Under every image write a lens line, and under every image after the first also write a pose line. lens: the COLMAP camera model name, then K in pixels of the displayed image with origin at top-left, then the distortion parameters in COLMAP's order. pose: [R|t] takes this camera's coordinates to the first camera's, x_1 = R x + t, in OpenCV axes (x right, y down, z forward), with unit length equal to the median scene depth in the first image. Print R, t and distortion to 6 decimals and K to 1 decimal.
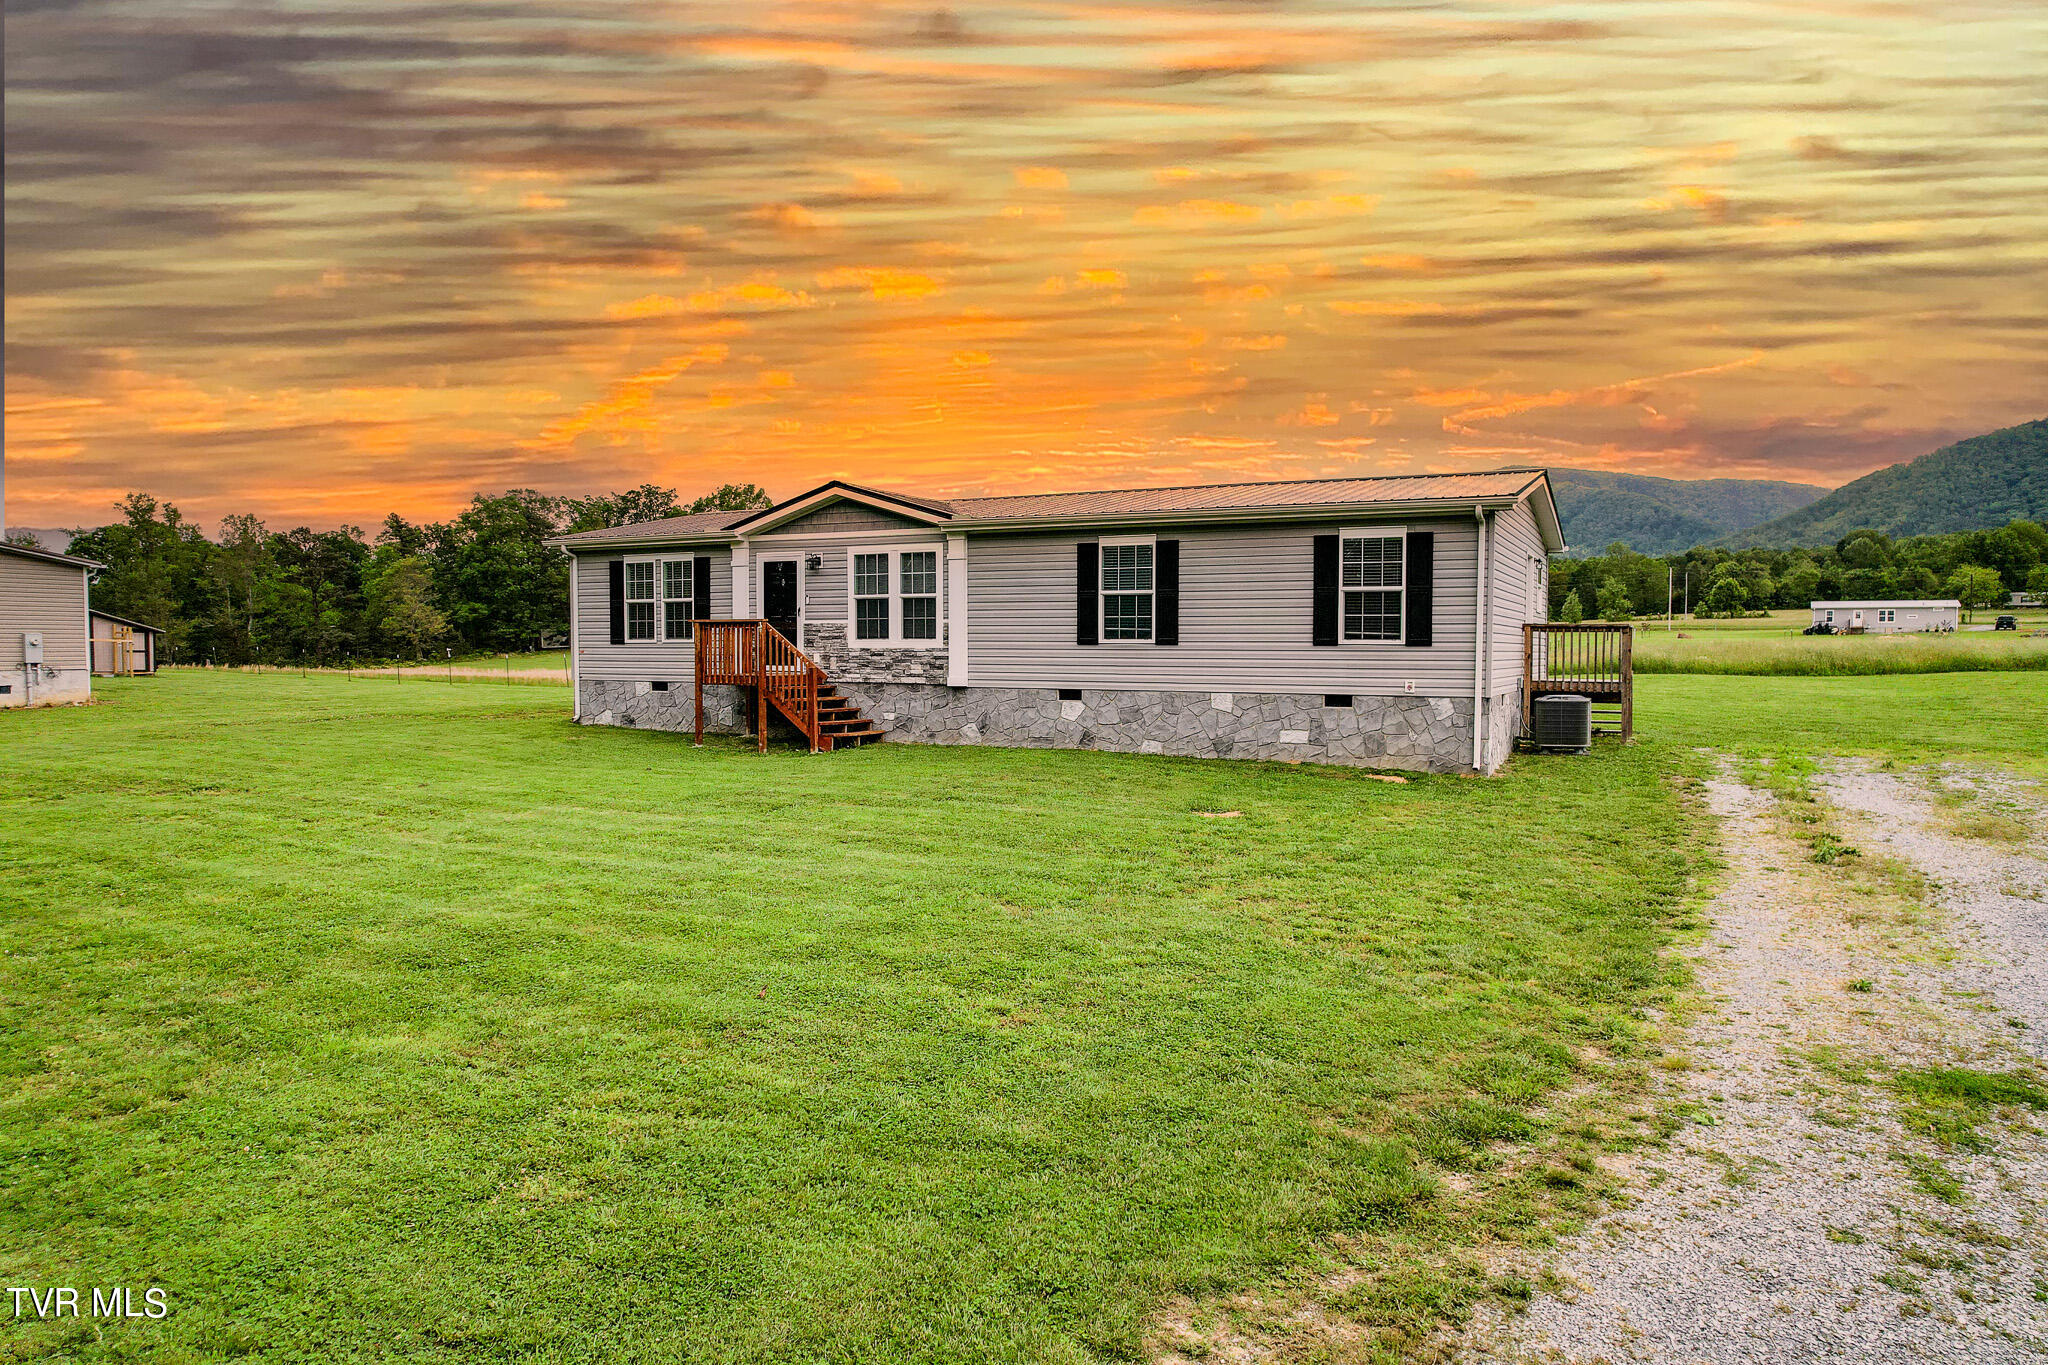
lens RADIAL K [[1311.7, 0, 1033.6], [0, 1311.7, 694.5], [0, 0, 1]] dist [-0.077643, 0.074728]
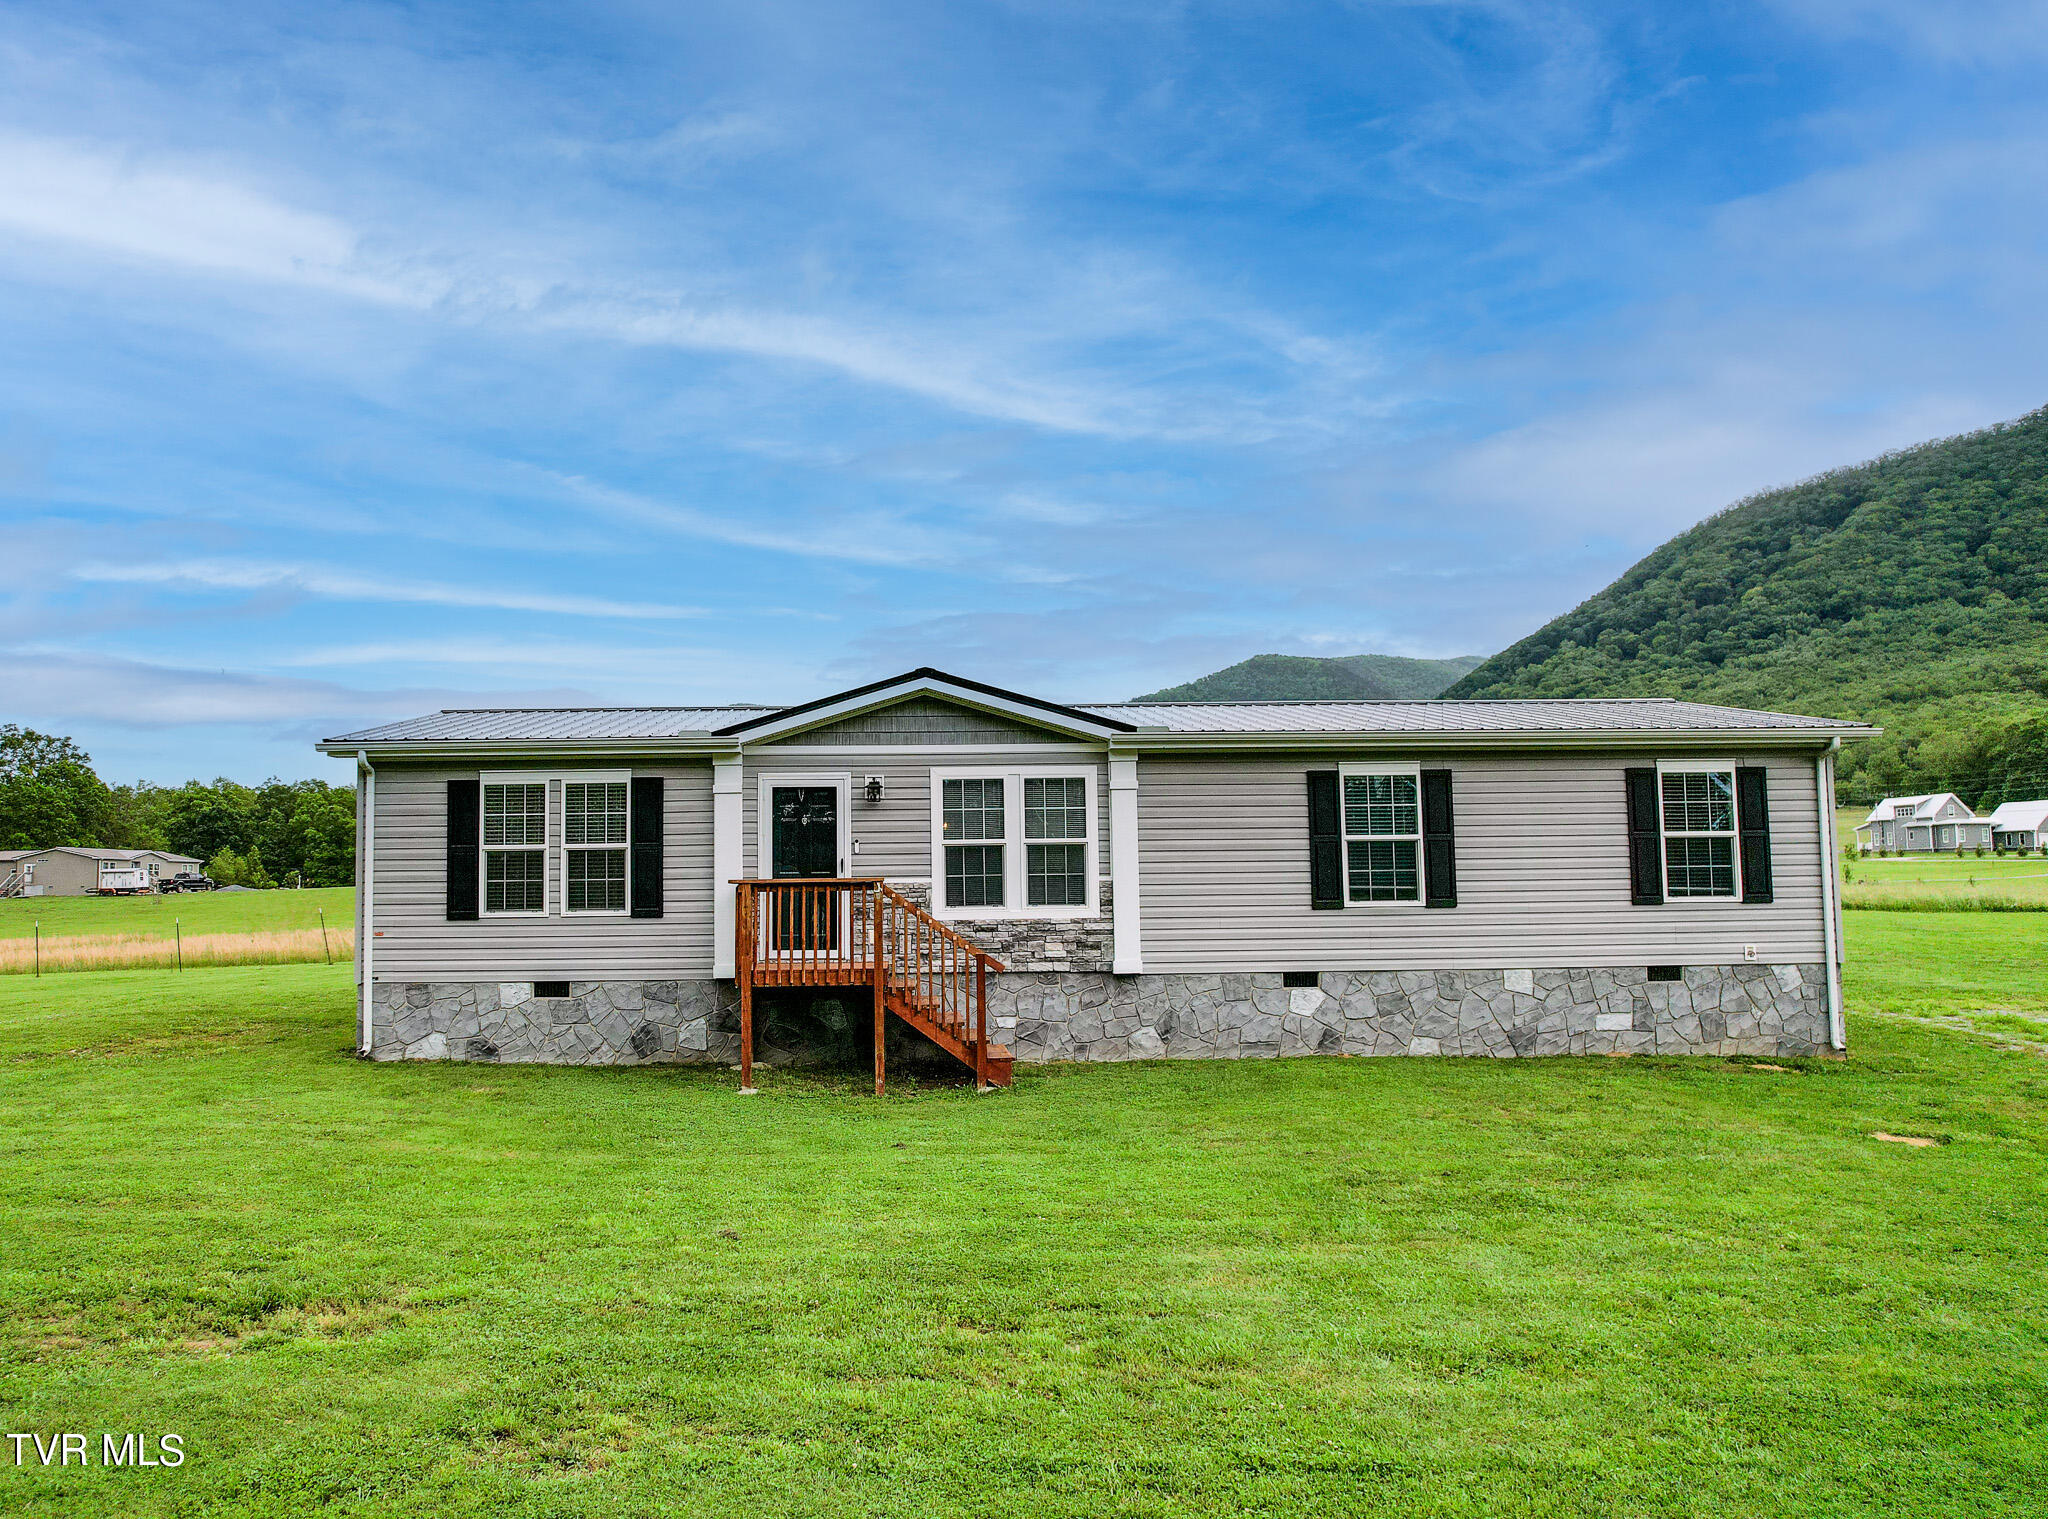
lens RADIAL K [[1459.0, 0, 919.0], [0, 1459.0, 770.0], [0, 0, 1]] dist [-0.080246, 0.078561]
pose [[0.888415, 0.025475, 0.458334, -0.527292], [0.031090, 0.992827, -0.115447, -0.028768], [-0.457987, 0.116815, 0.881250, 0.382160]]
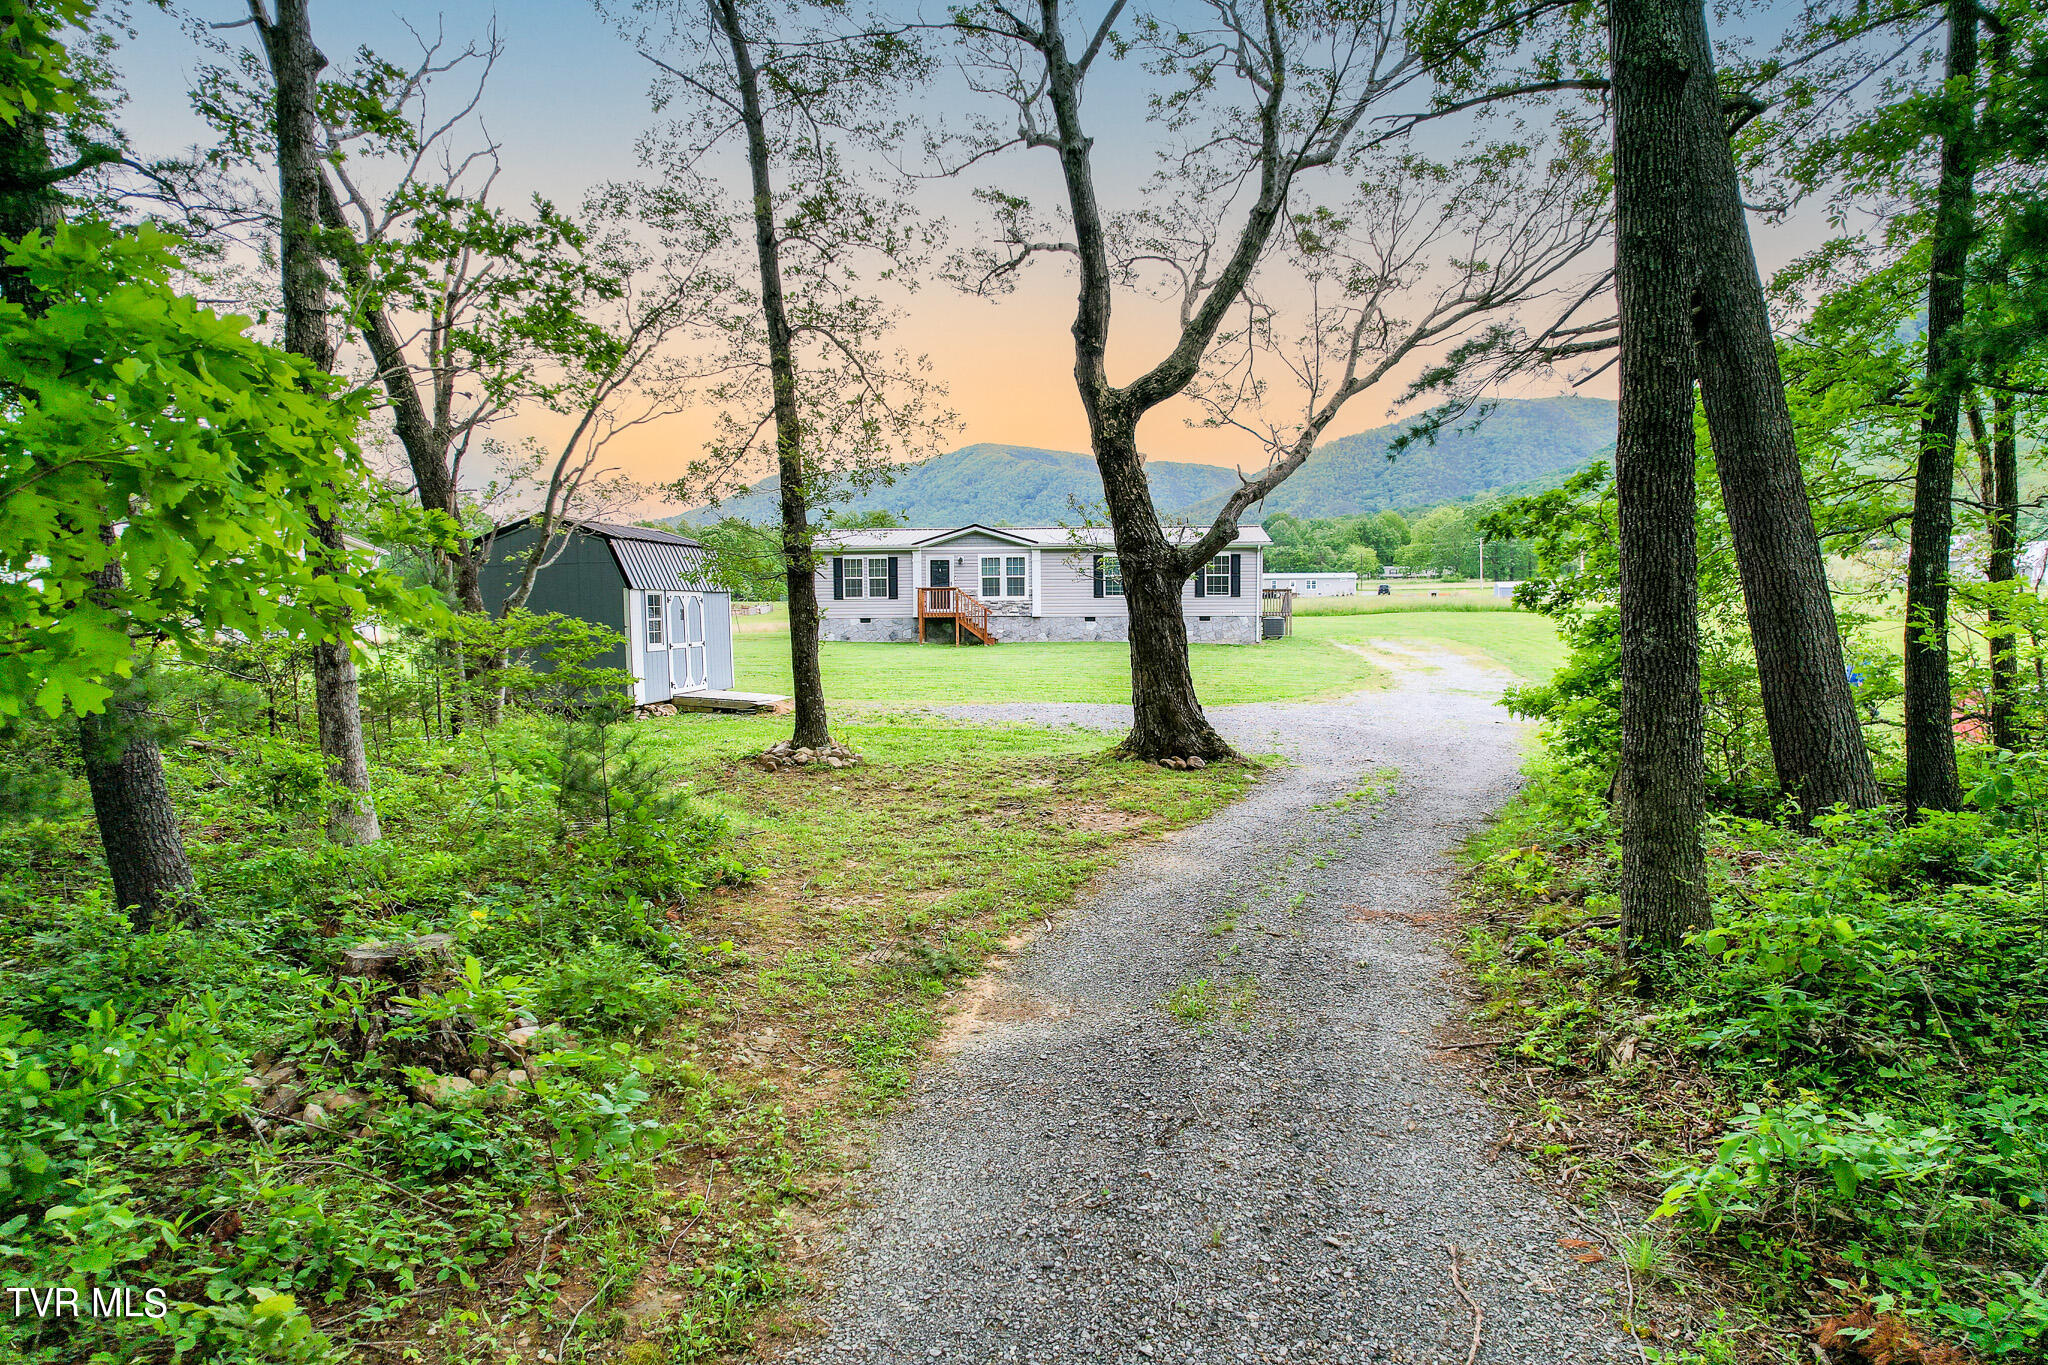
lens RADIAL K [[1311.7, 0, 1033.6], [0, 1311.7, 694.5], [0, 0, 1]] dist [-0.077643, 0.074728]
pose [[0.924273, -0.031682, 0.380416, -0.970578], [0.022892, 0.999357, 0.027611, 0.068736], [-0.381046, -0.016812, 0.924403, -1.148127]]
